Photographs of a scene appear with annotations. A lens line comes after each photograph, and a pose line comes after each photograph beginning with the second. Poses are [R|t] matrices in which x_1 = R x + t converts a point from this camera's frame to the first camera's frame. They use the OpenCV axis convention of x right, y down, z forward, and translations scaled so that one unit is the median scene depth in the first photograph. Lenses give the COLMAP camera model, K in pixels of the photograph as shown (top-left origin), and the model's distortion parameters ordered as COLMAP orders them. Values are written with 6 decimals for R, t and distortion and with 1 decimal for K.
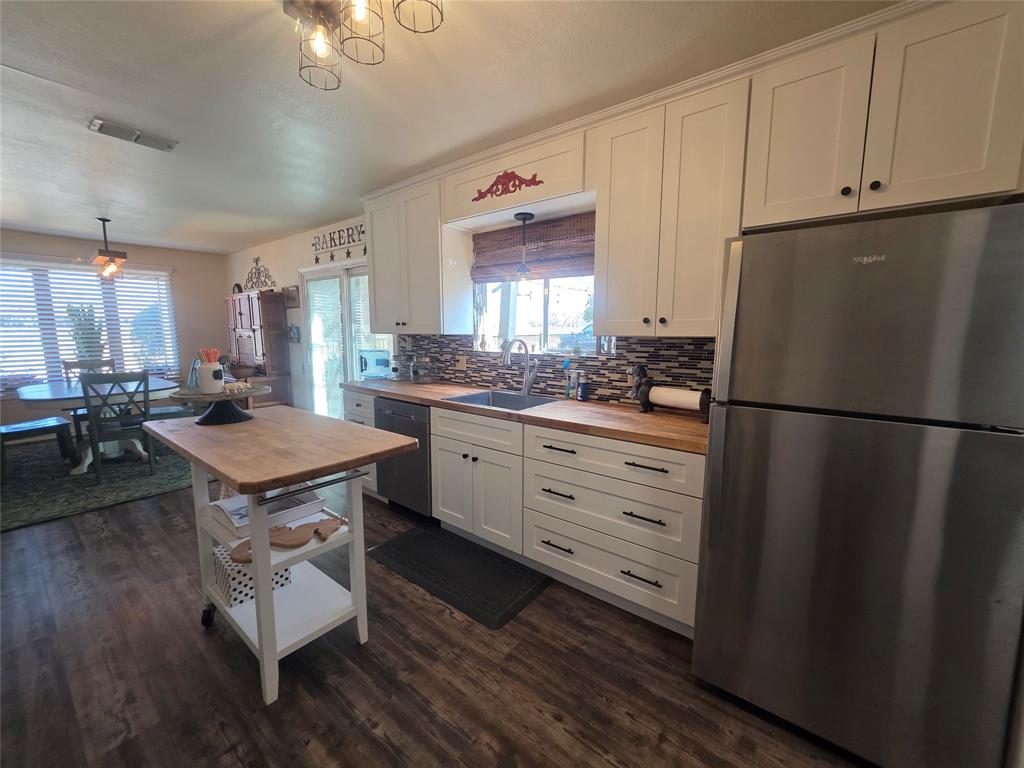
lens RADIAL K [[408.5, 0, 512.0], [0, 408.5, 384.0], [0, 0, 1]] dist [0.000613, -0.000386]
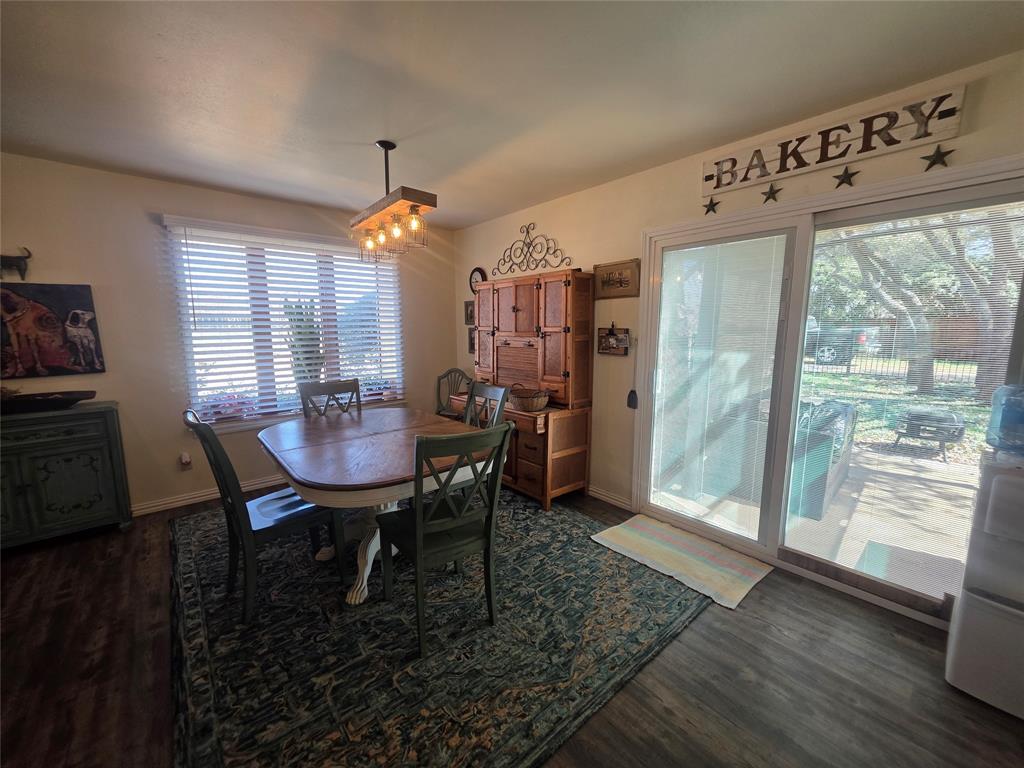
lens RADIAL K [[395.5, 0, 512.0], [0, 395.5, 384.0], [0, 0, 1]] dist [0.000490, 0.000078]
pose [[0.983321, 0.019493, -0.180833, -0.685340], [-0.017015, 0.999739, 0.015245, -0.074793], [0.181083, -0.011914, 0.983396, 0.459985]]
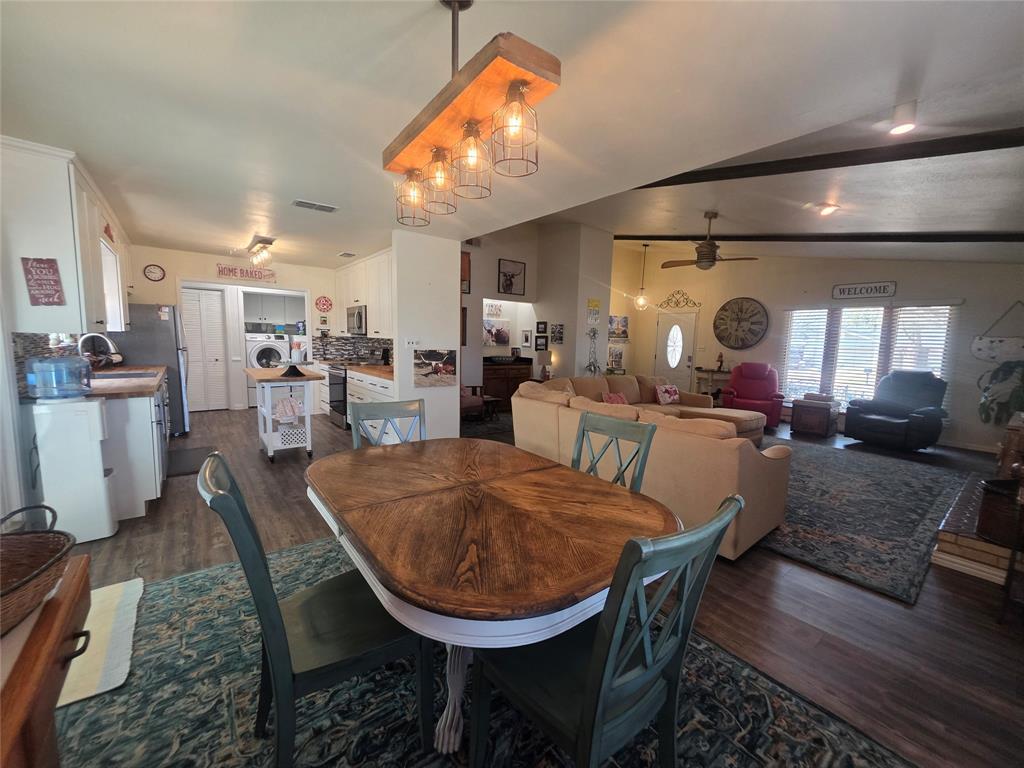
lens RADIAL K [[408.5, 0, 512.0], [0, 408.5, 384.0], [0, 0, 1]] dist [0.000613, -0.000386]
pose [[-0.971736, -0.060253, 0.228252, -1.184411], [-0.005856, 0.972734, 0.231848, -0.206014], [-0.235998, 0.223958, -0.945594, 1.509536]]
